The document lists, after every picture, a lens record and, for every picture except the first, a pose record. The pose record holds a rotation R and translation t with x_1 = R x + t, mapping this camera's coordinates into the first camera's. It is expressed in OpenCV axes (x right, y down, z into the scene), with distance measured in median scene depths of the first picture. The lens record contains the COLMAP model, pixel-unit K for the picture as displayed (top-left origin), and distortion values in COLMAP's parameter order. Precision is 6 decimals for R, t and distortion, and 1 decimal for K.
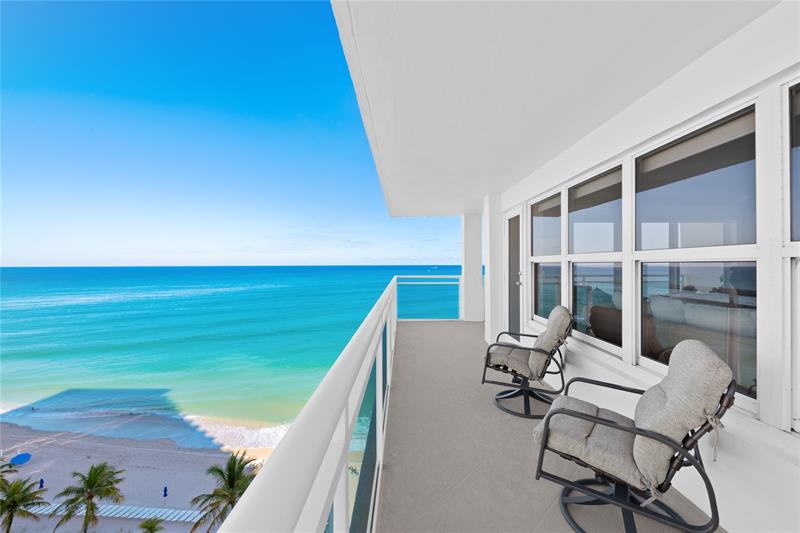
lens RADIAL K [[318.1, 0, 401.7], [0, 318.1, 265.7], [0, 0, 1]] dist [-0.002436, -0.001320]
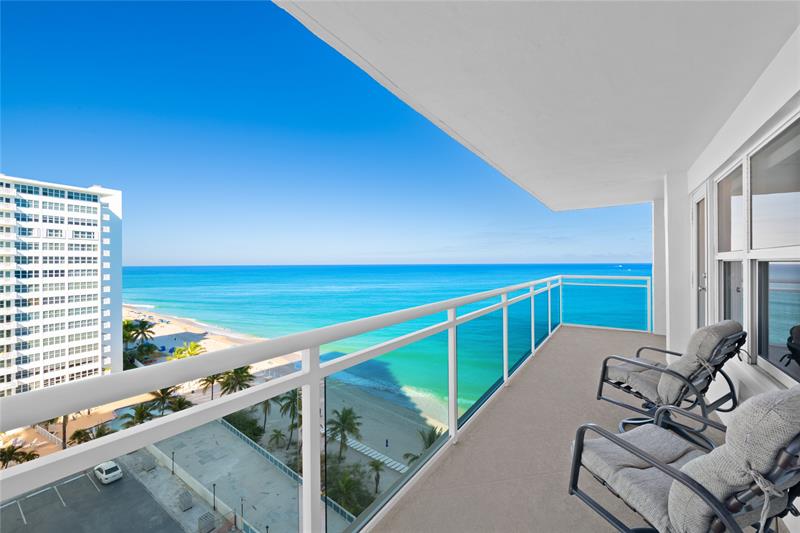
lens RADIAL K [[318.1, 0, 403.4], [0, 318.1, 268.1], [0, 0, 1]] dist [-0.002436, -0.001320]
pose [[0.824021, 0.002880, -0.566553, 0.121177], [0.004216, 0.999928, 0.011214, -0.002076], [0.566544, -0.011629, 0.823949, -0.010399]]
